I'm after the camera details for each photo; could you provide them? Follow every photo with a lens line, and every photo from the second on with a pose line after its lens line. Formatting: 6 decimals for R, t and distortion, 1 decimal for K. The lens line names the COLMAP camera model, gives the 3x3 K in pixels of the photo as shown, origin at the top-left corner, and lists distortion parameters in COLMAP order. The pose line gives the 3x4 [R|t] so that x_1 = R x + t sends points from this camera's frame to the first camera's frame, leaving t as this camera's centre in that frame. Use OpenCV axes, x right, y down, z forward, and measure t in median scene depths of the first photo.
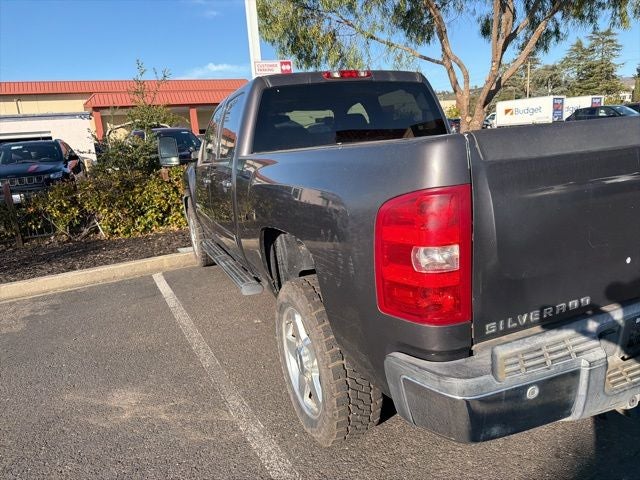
lens RADIAL K [[448.4, 0, 322.8], [0, 448.4, 244.2], [0, 0, 1]] dist [0.052990, -0.068365]
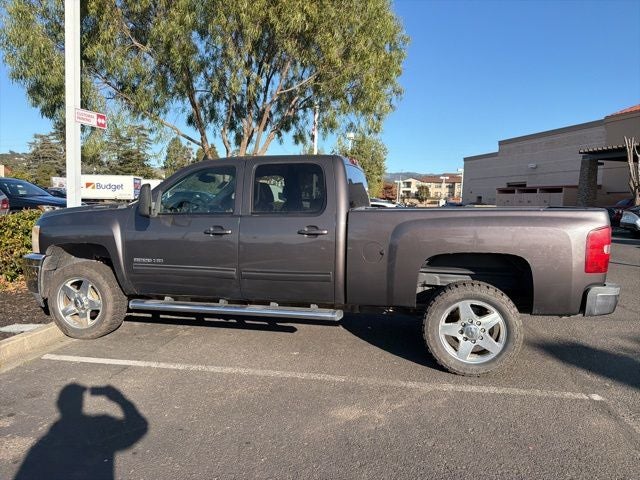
lens RADIAL K [[448.4, 0, 323.9], [0, 448.4, 231.5], [0, 0, 1]] dist [0.052990, -0.068365]
pose [[0.583720, 0.030897, 0.811367, -0.567599], [0.124624, 0.984026, -0.127131, 0.012070], [-0.802334, 0.175325, 0.570545, 0.131564]]
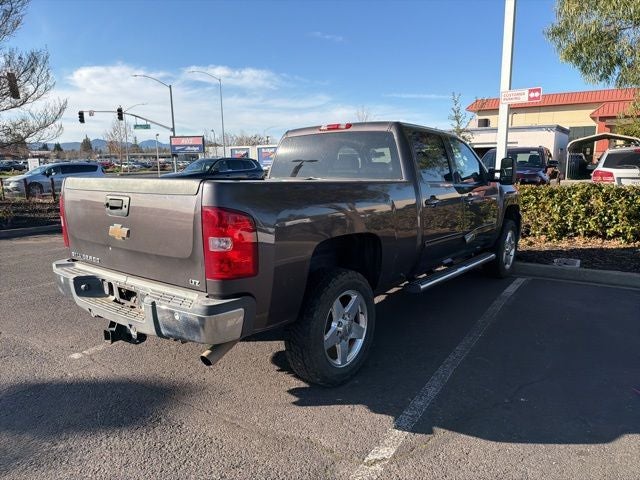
lens RADIAL K [[448.4, 0, 324.3], [0, 448.4, 244.9], [0, 0, 1]] dist [0.052990, -0.068365]
pose [[0.491279, 0.222047, -0.842224, 0.585973], [-0.232412, 0.965319, 0.118932, -0.090799], [0.839423, 0.137314, 0.525847, 0.154548]]
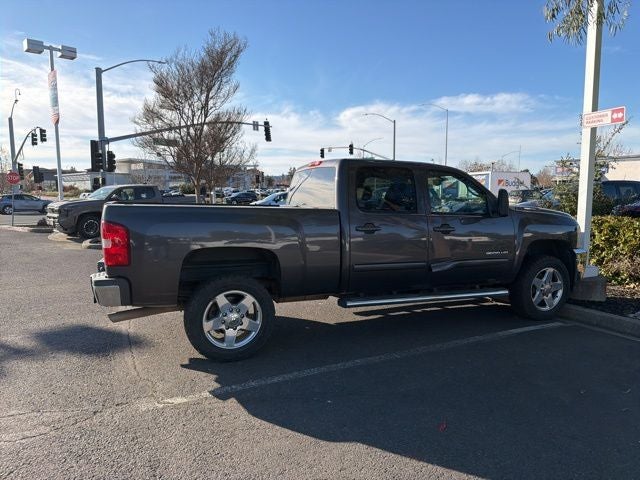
lens RADIAL K [[448.4, 0, 320.2], [0, 448.4, 245.2], [0, 0, 1]] dist [0.052990, -0.068365]
pose [[-0.014025, 0.187883, -0.982091, 0.794366], [-0.230617, 0.955099, 0.186013, -0.190413], [0.972943, 0.229096, 0.029933, 0.492547]]
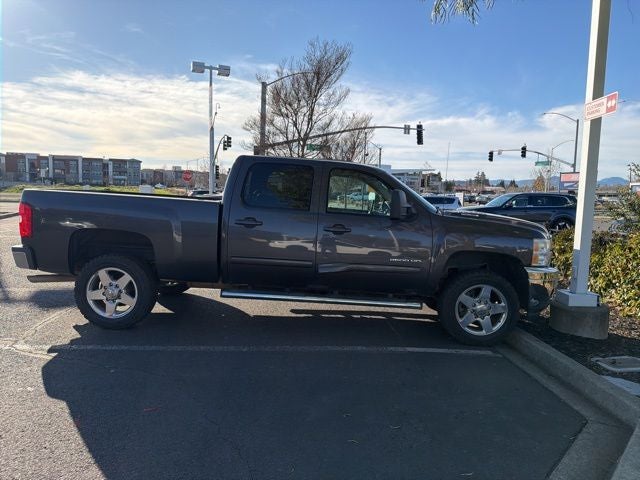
lens RADIAL K [[448.4, 0, 322.6], [0, 448.4, 238.1], [0, 0, 1]] dist [0.052990, -0.068365]
pose [[-0.403666, 0.147790, -0.902891, 0.711131], [-0.219115, 0.942530, 0.252241, -0.280039], [0.888281, 0.299658, -0.348085, 0.913570]]
